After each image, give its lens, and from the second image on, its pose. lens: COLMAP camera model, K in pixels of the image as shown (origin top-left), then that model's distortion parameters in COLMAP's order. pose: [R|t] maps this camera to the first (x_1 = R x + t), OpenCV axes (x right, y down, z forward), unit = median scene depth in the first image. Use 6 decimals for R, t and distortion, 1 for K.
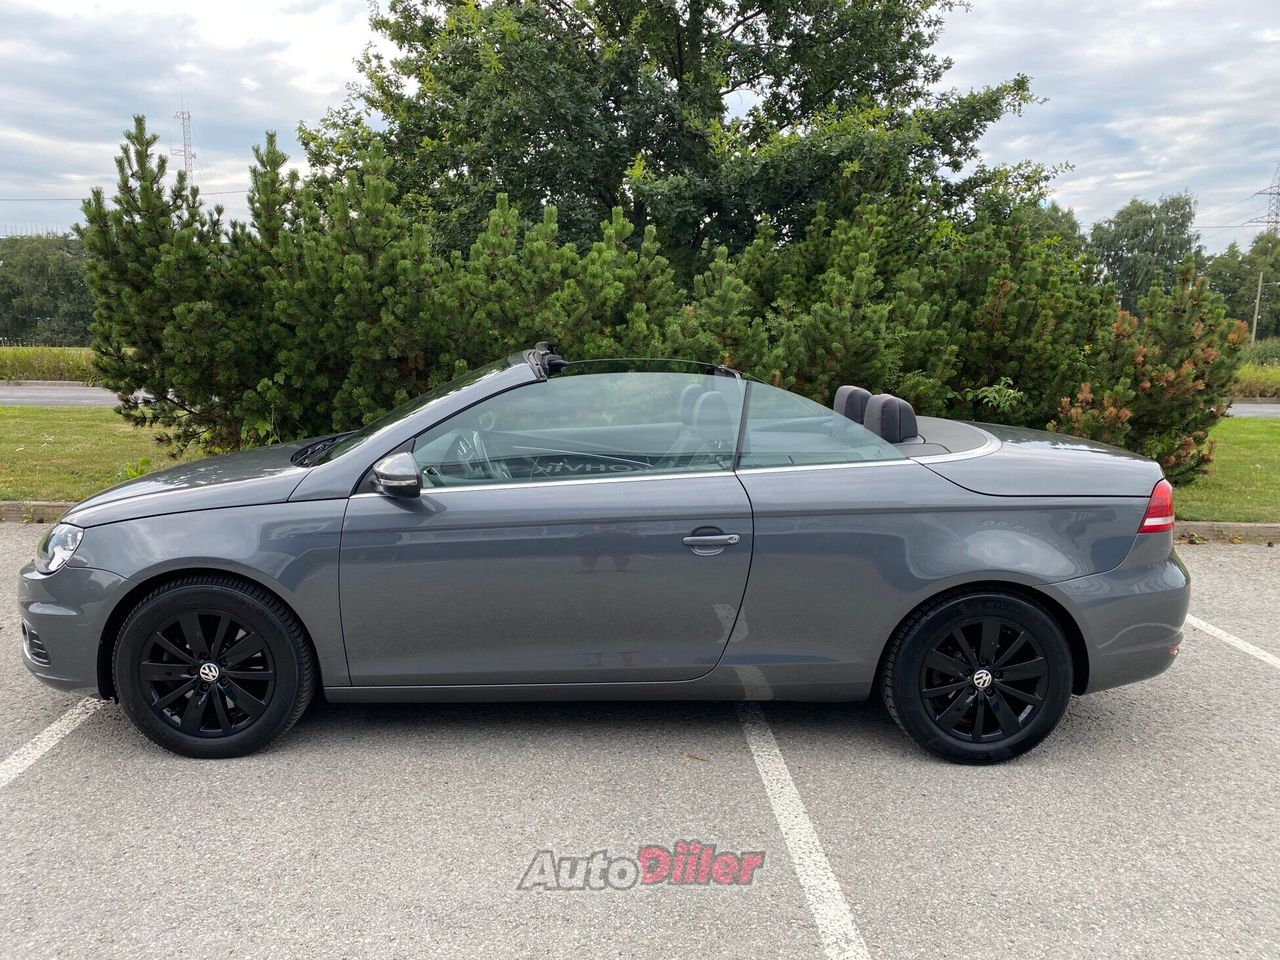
lens RADIAL K [[979.0, 0, 637.1], [0, 979.0, 483.5], [0, 0, 1]] dist [0.005441, -0.001853]
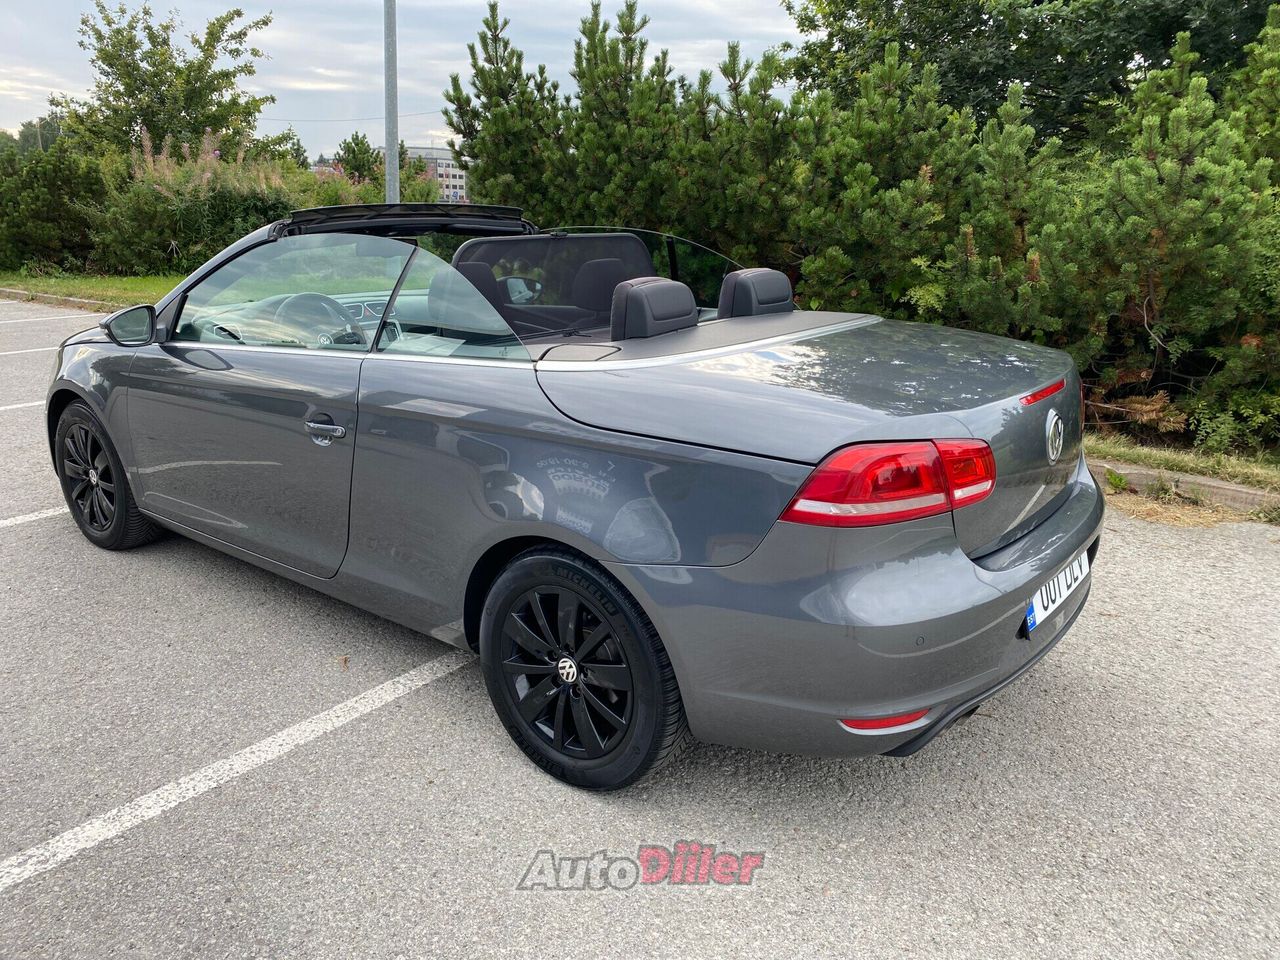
lens RADIAL K [[979.0, 0, 636.3], [0, 979.0, 481.1], [0, 0, 1]] dist [0.005441, -0.001853]
pose [[0.761980, 0.173667, -0.623880, 0.380881], [-0.101974, 0.983530, 0.149235, -0.025079], [0.639522, -0.050094, 0.767139, 0.222184]]
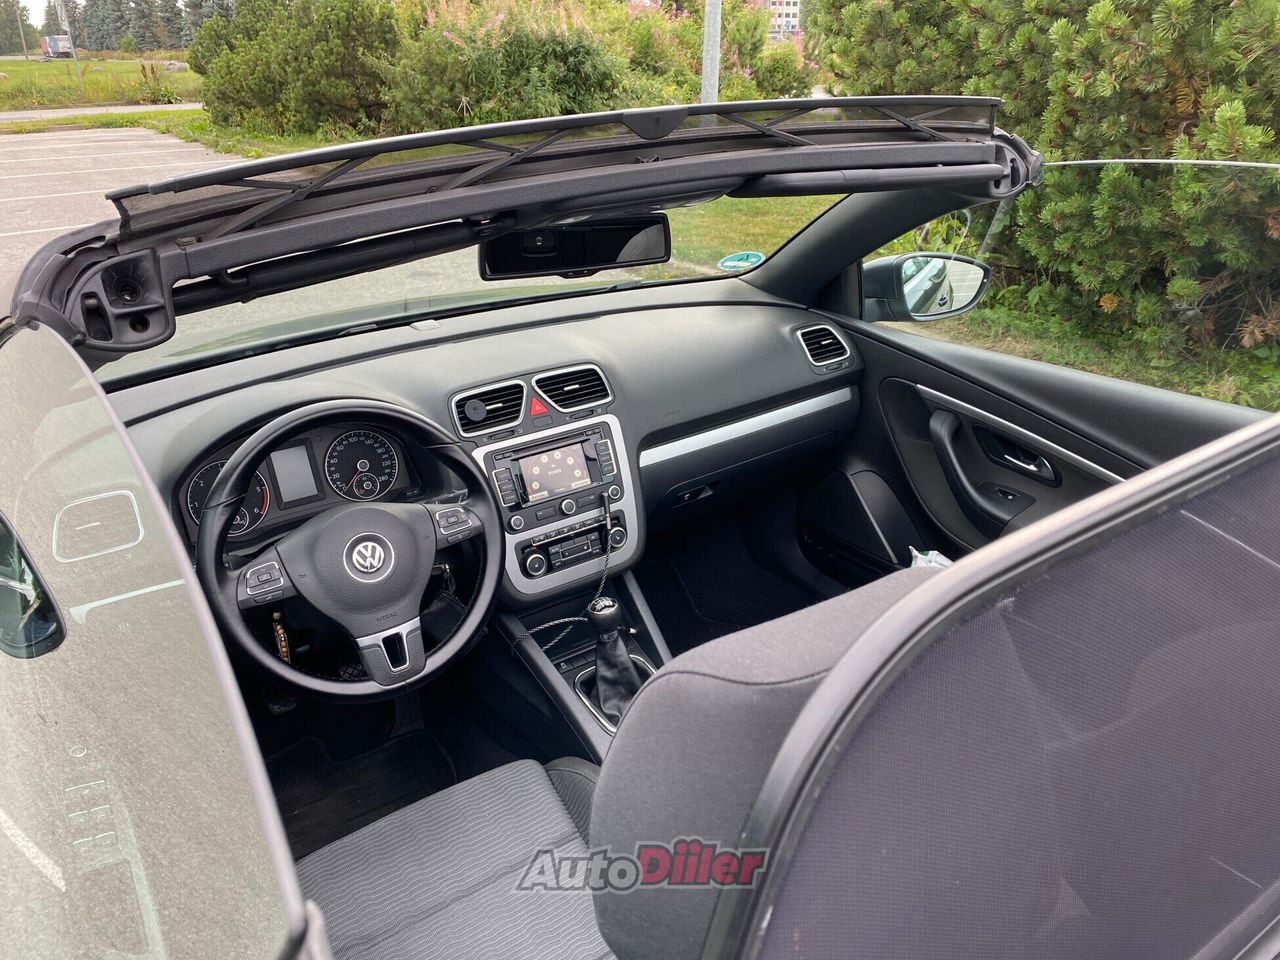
lens RADIAL K [[979.0, 0, 633.0], [0, 979.0, 467.8], [0, 0, 1]] dist [0.005441, -0.001853]
pose [[0.520312, 0.321384, -0.791194, 0.075838], [-0.099554, 0.942993, 0.317575, -0.075367], [0.848154, -0.086472, 0.522645, 0.467179]]
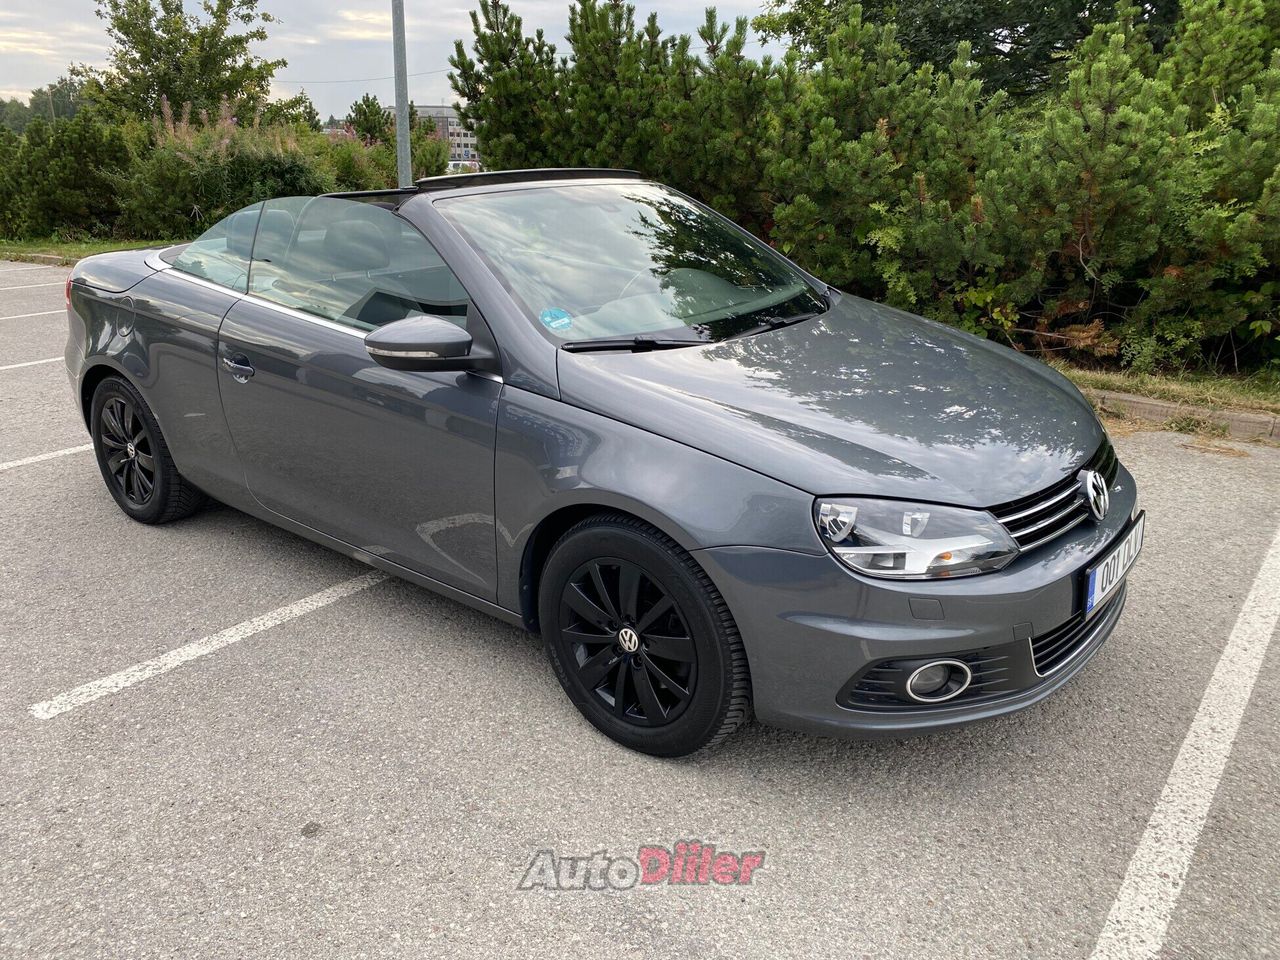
lens RADIAL K [[979.0, 0, 638.9], [0, 979.0, 484.1], [0, 0, 1]] dist [0.005441, -0.001853]
pose [[0.754537, 0.188589, -0.628576, 0.462901], [-0.082451, 0.977472, 0.194293, -0.015084], [0.651057, -0.094775, 0.753088, 0.163290]]
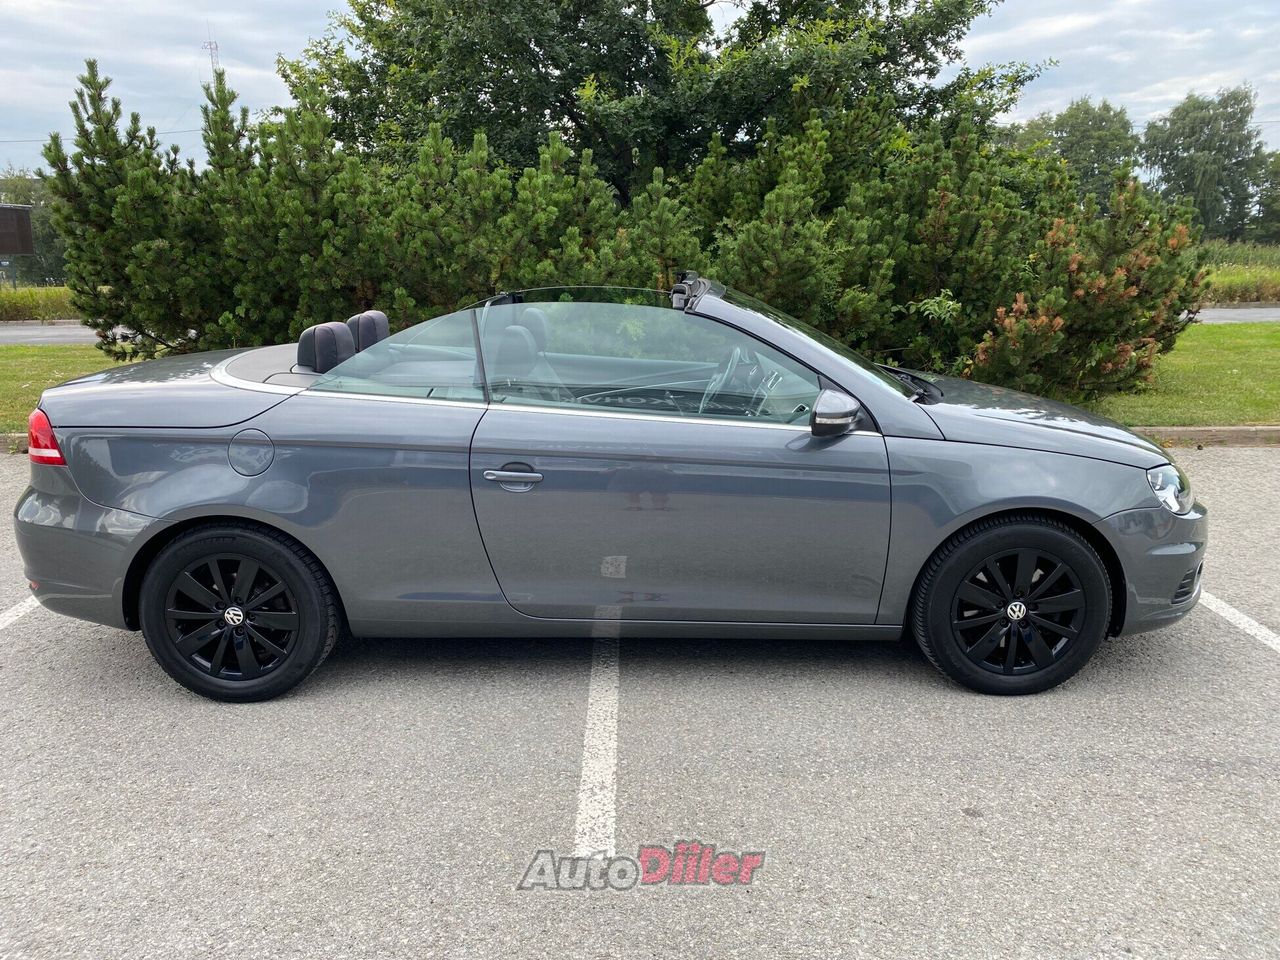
lens RADIAL K [[979.0, 0, 639.8], [0, 979.0, 482.5], [0, 0, 1]] dist [0.005441, -0.001853]
pose [[0.998744, -0.021345, -0.045329, 0.106122], [0.024752, 0.996802, 0.075976, 0.006425], [0.043563, -0.077002, 0.996079, -0.041881]]
